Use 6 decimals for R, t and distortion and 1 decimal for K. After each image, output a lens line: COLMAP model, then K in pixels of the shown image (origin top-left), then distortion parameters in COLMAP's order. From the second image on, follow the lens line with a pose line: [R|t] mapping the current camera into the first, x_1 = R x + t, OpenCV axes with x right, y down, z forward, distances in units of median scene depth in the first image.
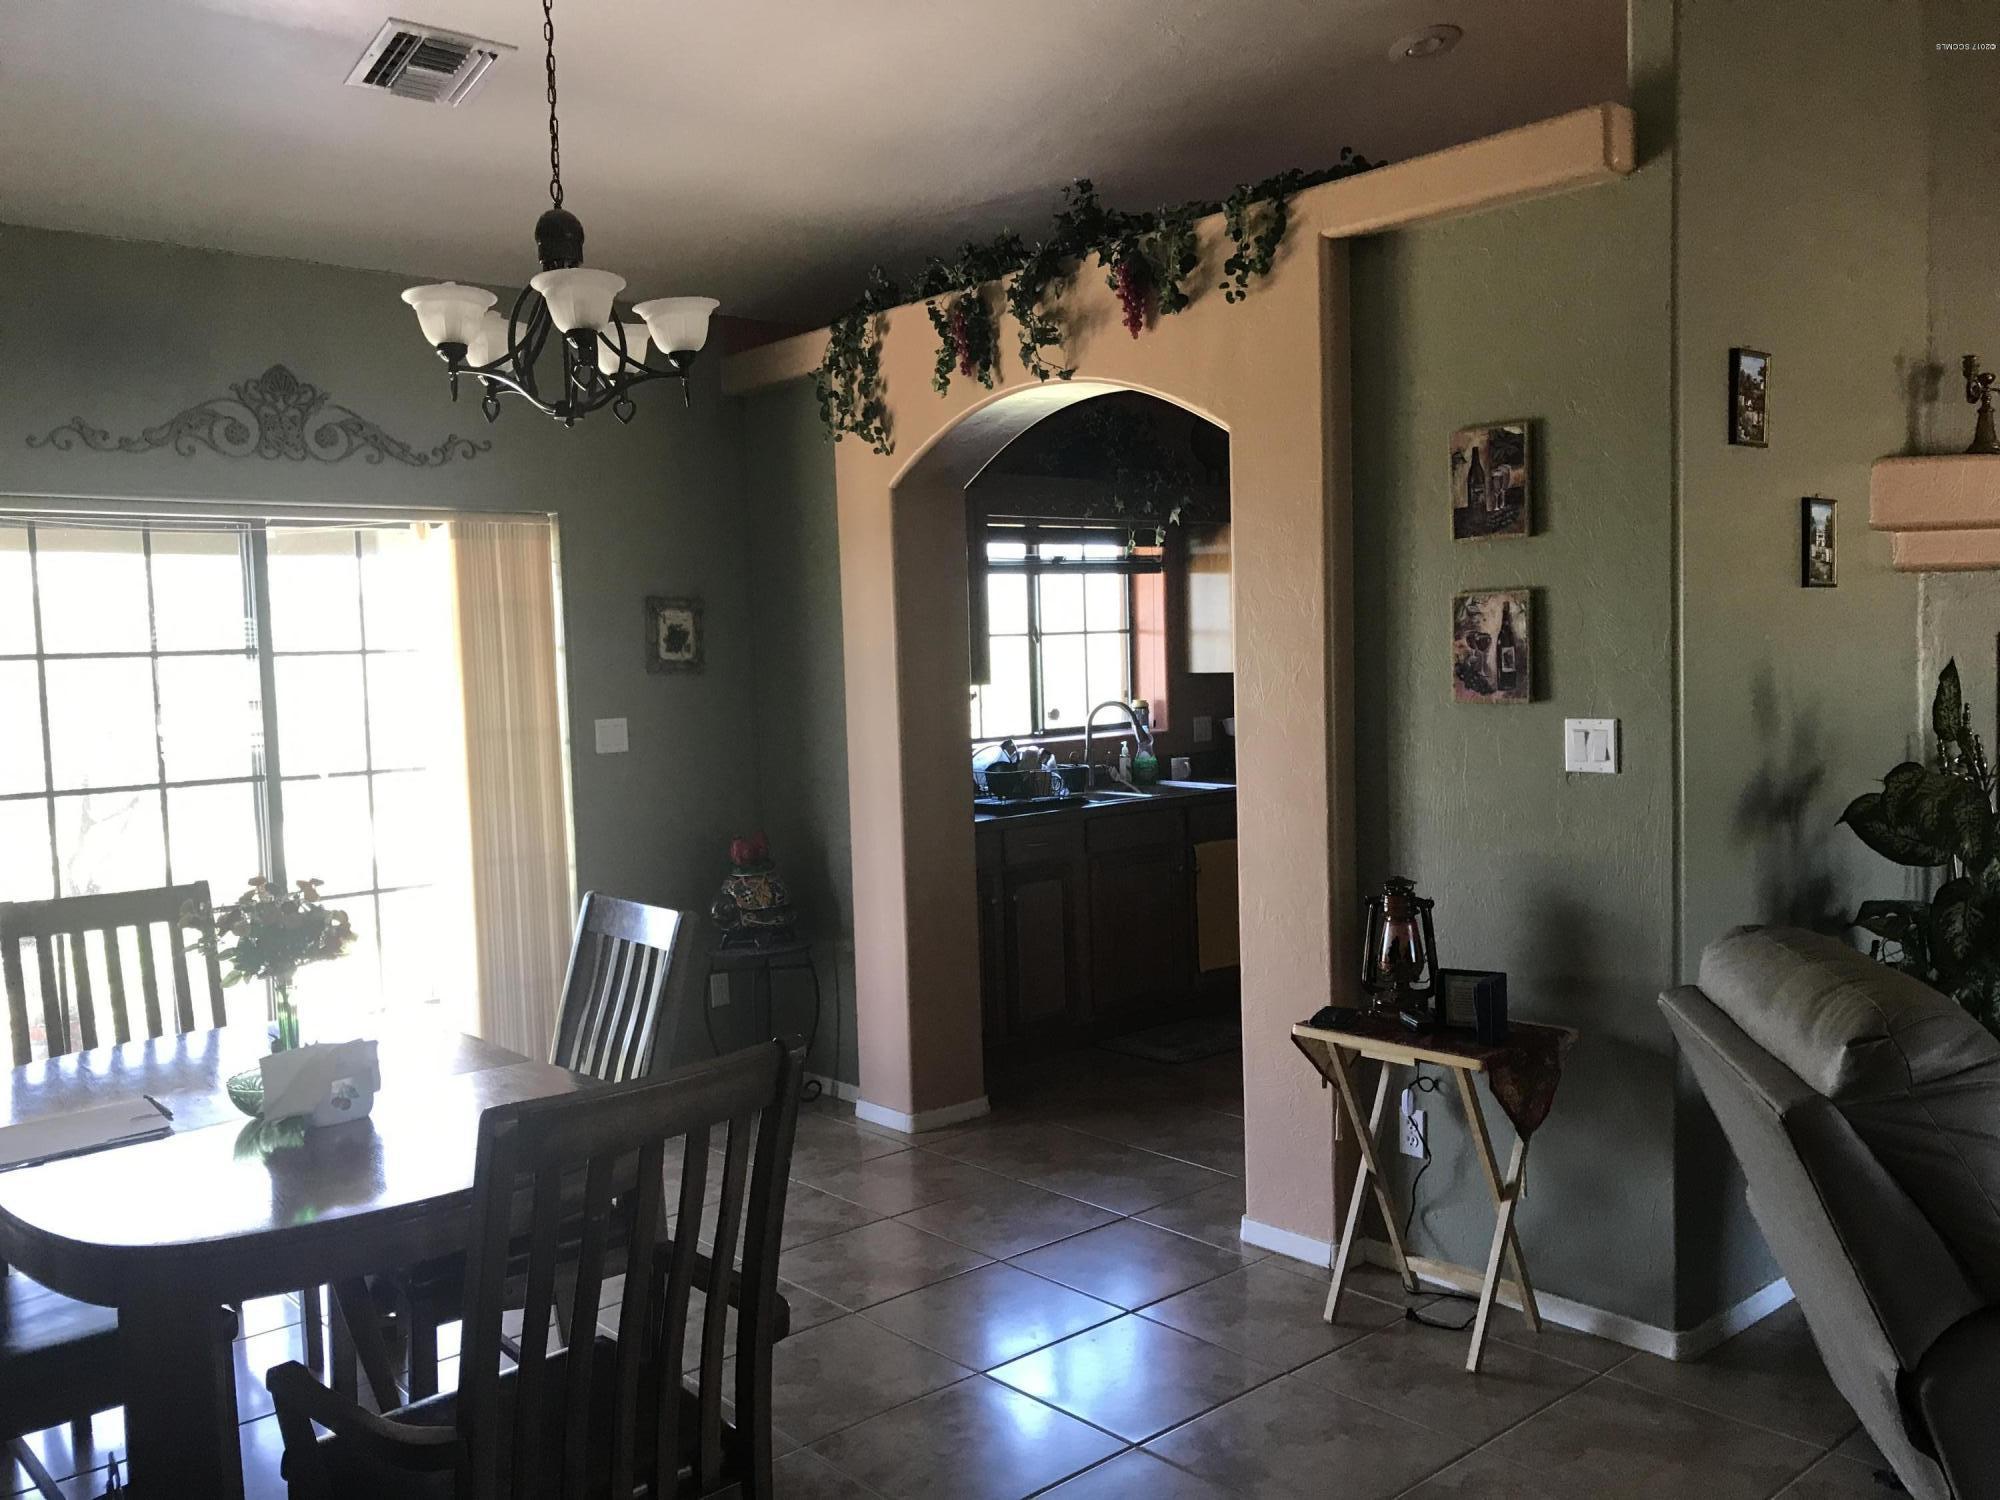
lens RADIAL K [[1644.5, 0, 1001.1], [0, 1644.5, 754.4], [0, 0, 1]] dist [-0.009936, -0.004398]
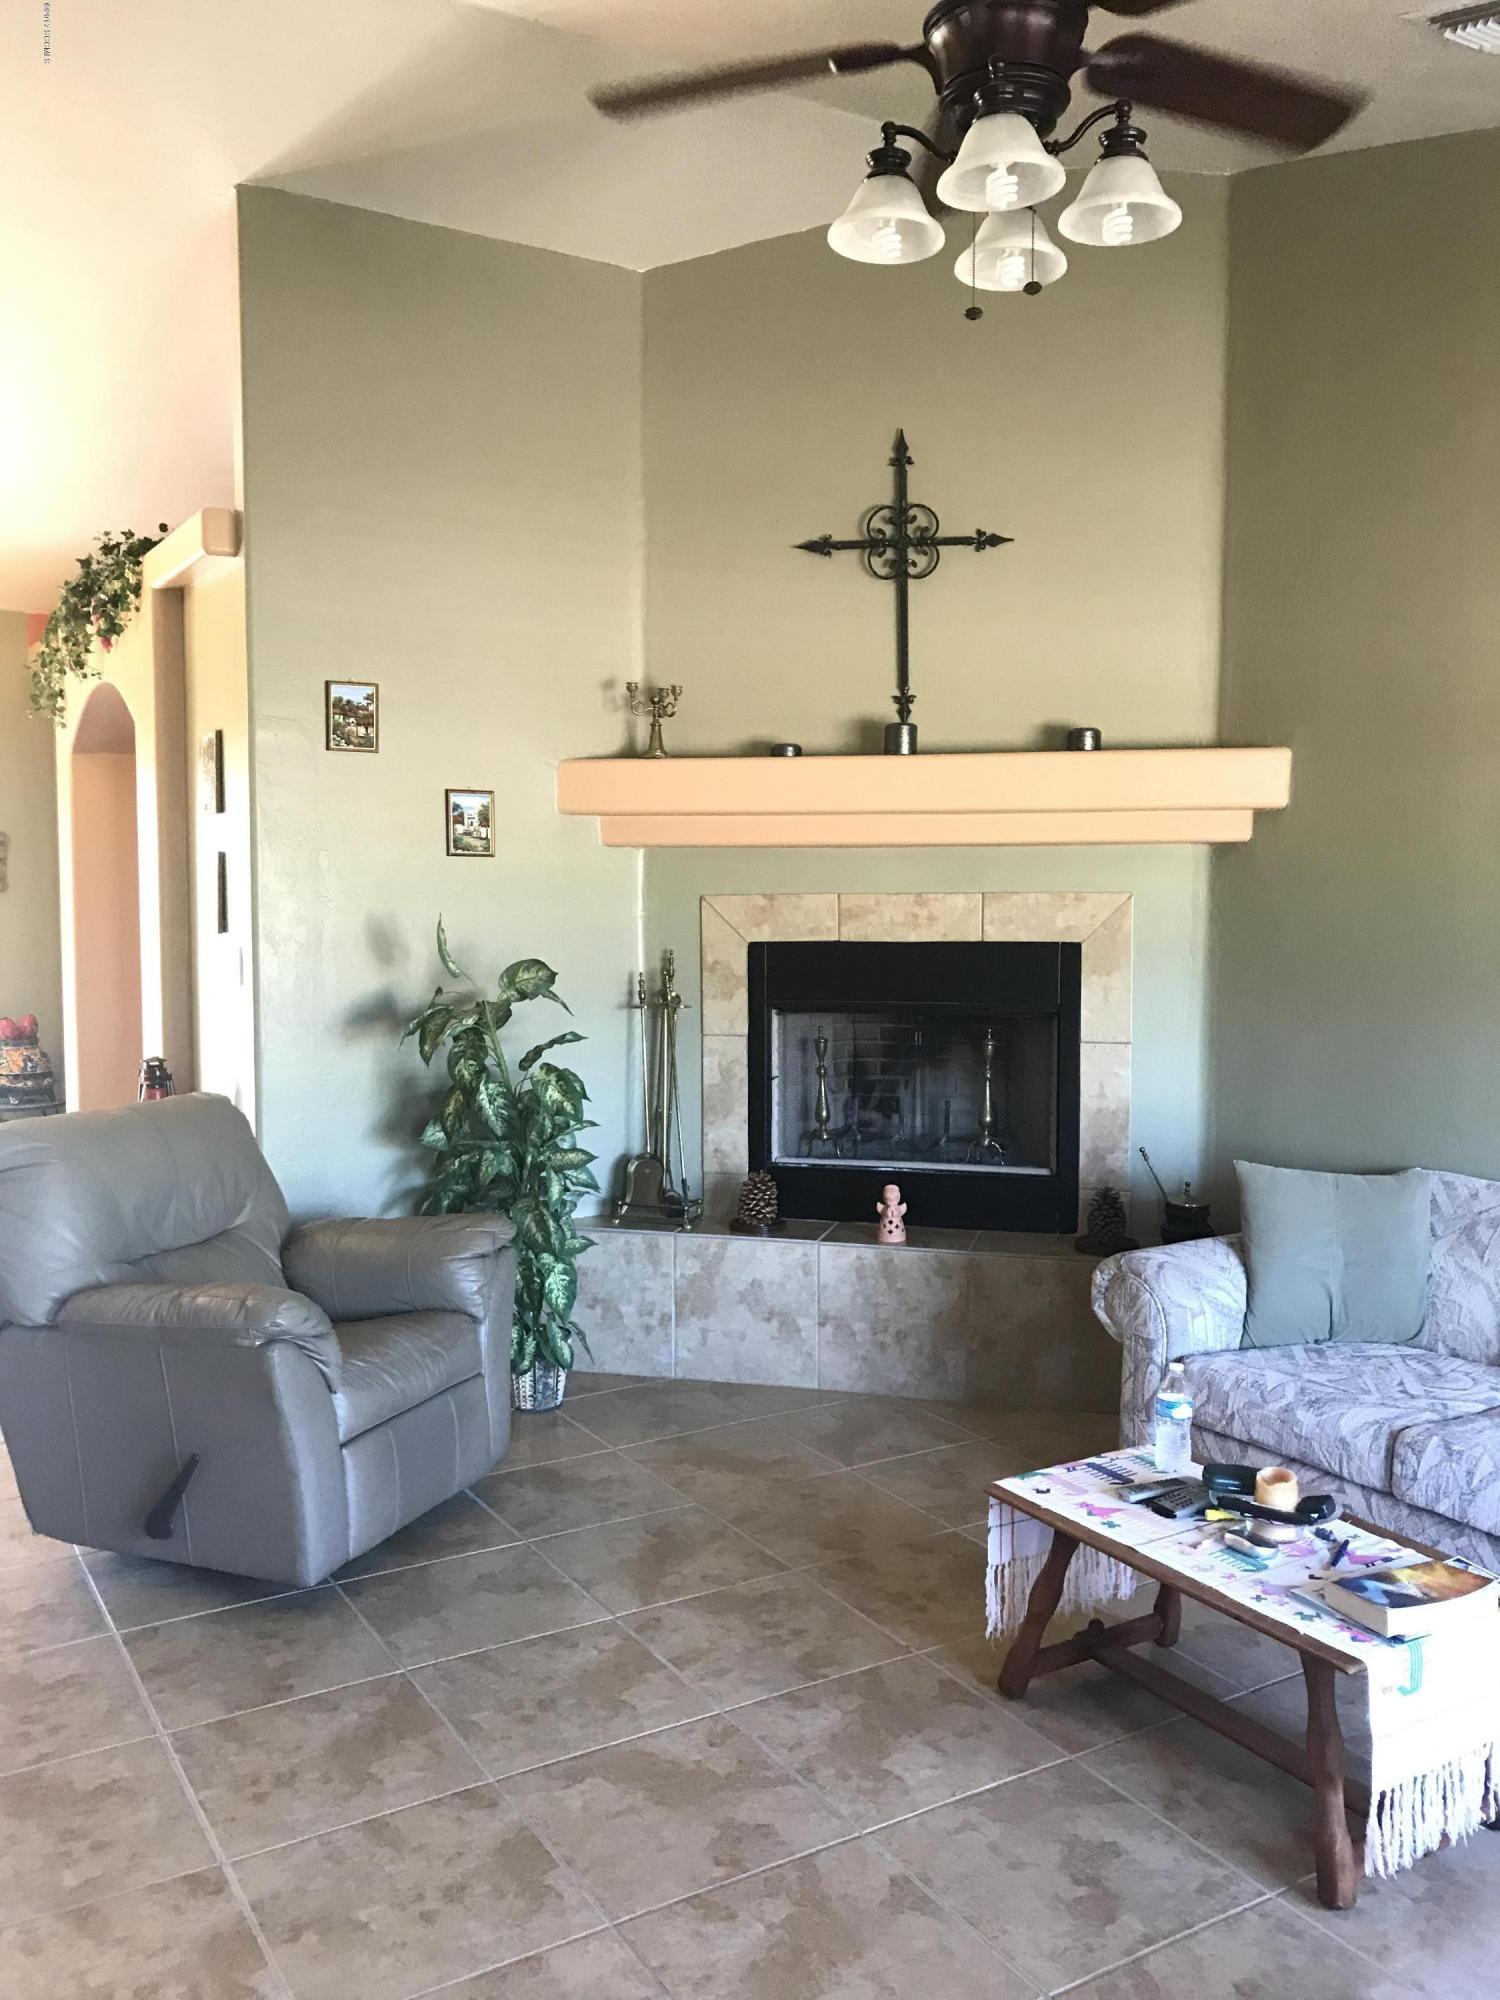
lens RADIAL K [[1644.5, 0, 747.9], [0, 1644.5, 996.3], [0, 0, 1]] dist [-0.009936, -0.004398]
pose [[0.980624, 0.050961, -0.189155, 0.972770], [-0.051199, 0.998682, 0.003632, -0.005375], [0.189091, 0.006123, 0.981940, -0.263120]]
